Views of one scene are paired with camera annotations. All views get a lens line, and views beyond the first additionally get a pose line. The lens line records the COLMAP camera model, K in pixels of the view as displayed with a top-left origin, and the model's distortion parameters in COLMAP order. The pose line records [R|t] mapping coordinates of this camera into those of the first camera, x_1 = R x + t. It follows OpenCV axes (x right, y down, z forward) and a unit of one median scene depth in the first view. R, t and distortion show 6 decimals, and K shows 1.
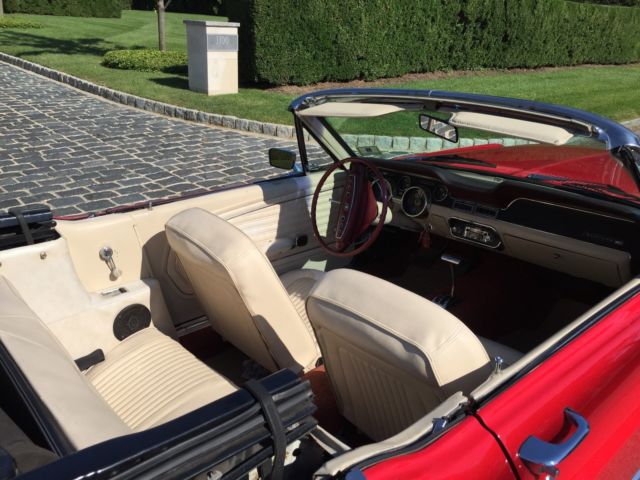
lens RADIAL K [[559.7, 0, 320.6], [0, 559.7, 236.3], [0, 0, 1]] dist [0.086436, -0.124453]
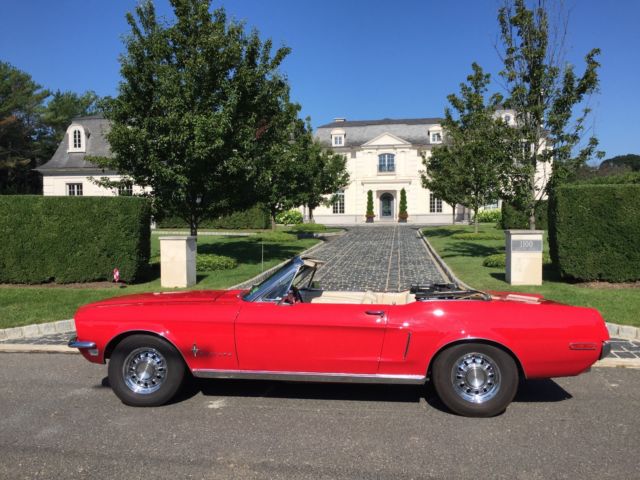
lens RADIAL K [[559.7, 0, 322.6], [0, 559.7, 237.1], [0, 0, 1]] dist [0.086436, -0.124453]
pose [[0.620108, -0.027721, -0.784027, 0.511136], [-0.248441, 0.941001, -0.229770, 0.041243], [0.744139, 0.337267, 0.576635, -0.071917]]
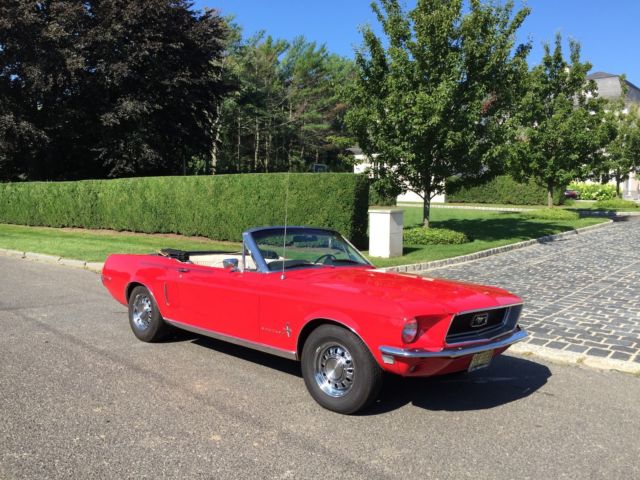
lens RADIAL K [[559.7, 0, 314.2], [0, 559.7, 242.9], [0, 0, 1]] dist [0.086436, -0.124453]
pose [[0.078851, 0.039857, -0.996089, 0.671579], [-0.362627, 0.931895, 0.008583, -0.048916], [0.928593, 0.360532, 0.087935, 0.174483]]
